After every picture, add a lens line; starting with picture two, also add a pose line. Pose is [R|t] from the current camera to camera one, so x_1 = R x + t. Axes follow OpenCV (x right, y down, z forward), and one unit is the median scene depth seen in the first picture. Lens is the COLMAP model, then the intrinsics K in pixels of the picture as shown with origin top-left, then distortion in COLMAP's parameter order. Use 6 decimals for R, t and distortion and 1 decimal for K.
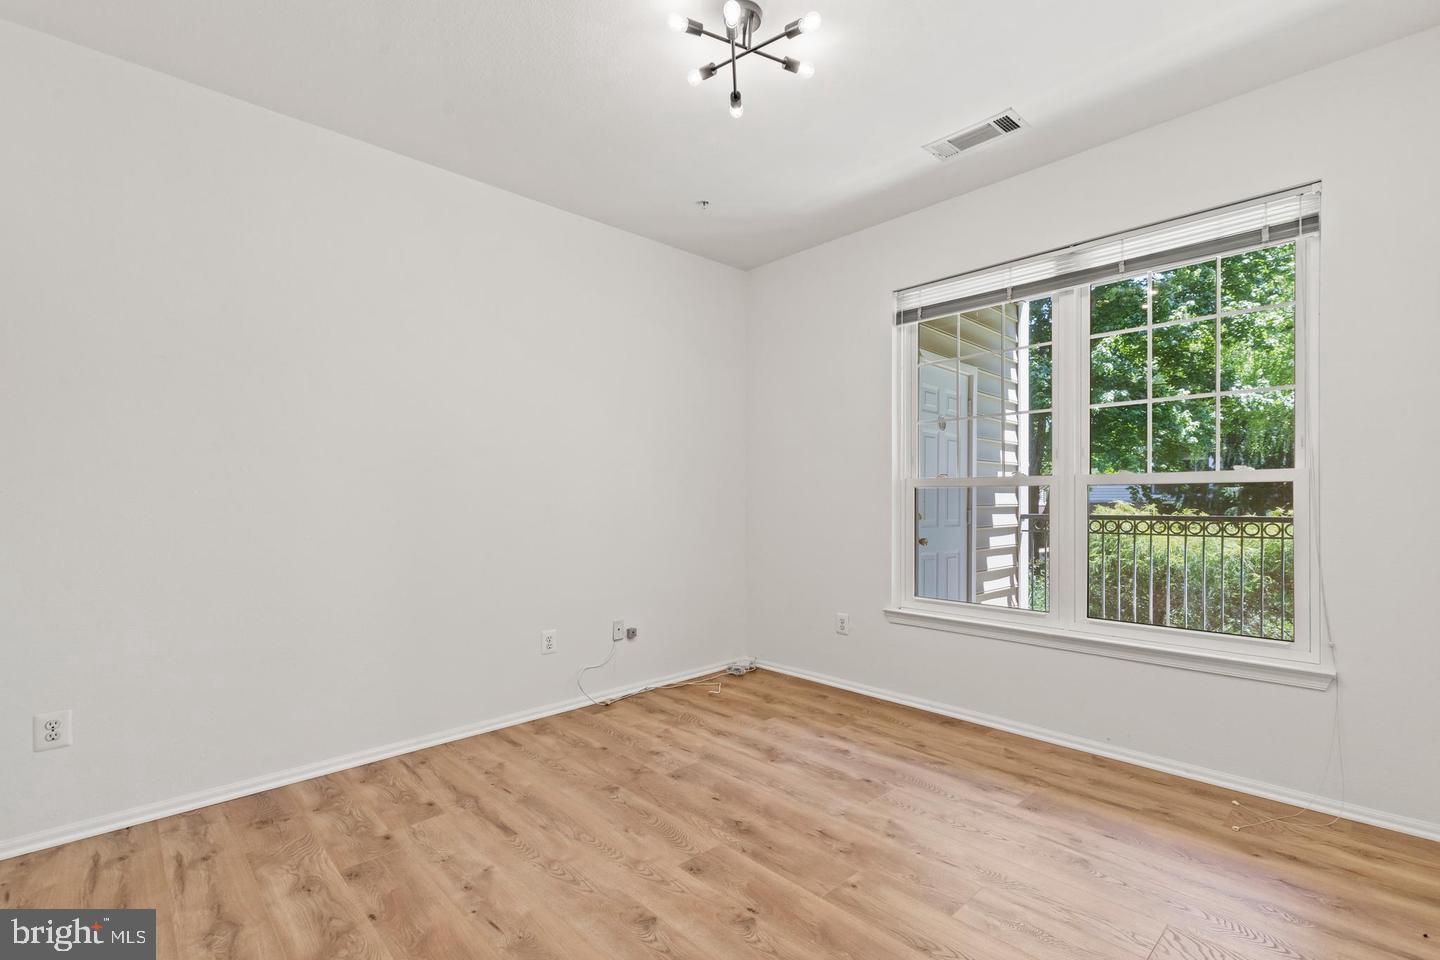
lens RADIAL K [[643.1, 0, 720.0], [0, 643.1, 503.0], [0, 0, 1]] dist [-0.000074, -0.000173]
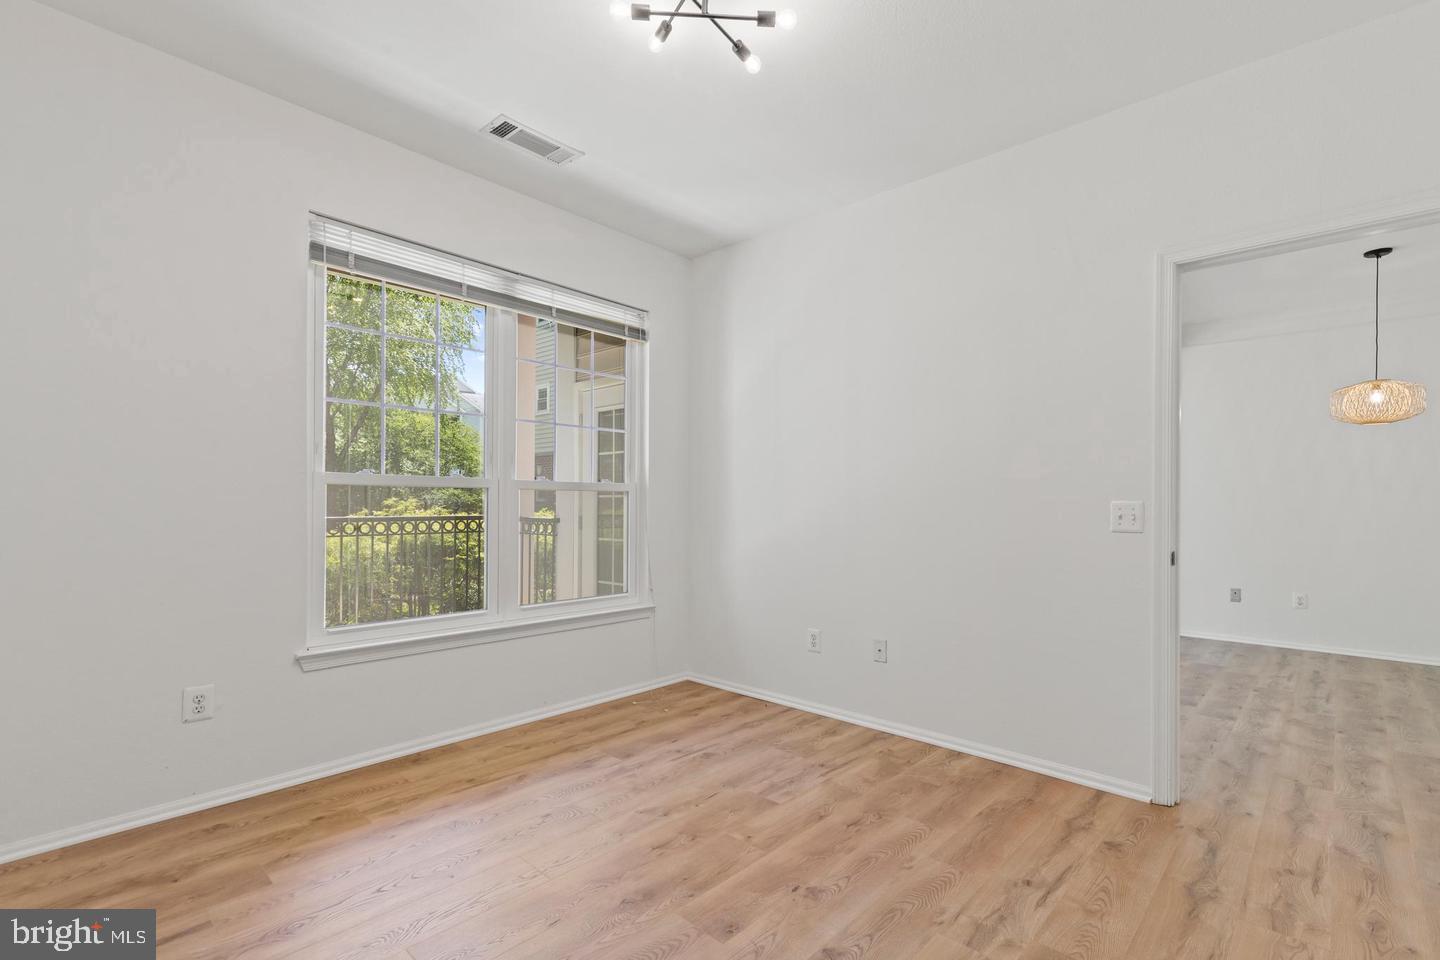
lens RADIAL K [[658.6, 0, 738.3], [0, 658.6, 505.9], [0, 0, 1]] dist [0.004101, 0.000223]
pose [[-0.073777, -0.002502, 0.997272, -0.641590], [0.000328, 0.999997, 0.002533, -0.000803], [-0.997275, 0.000514, -0.073776, 0.733418]]
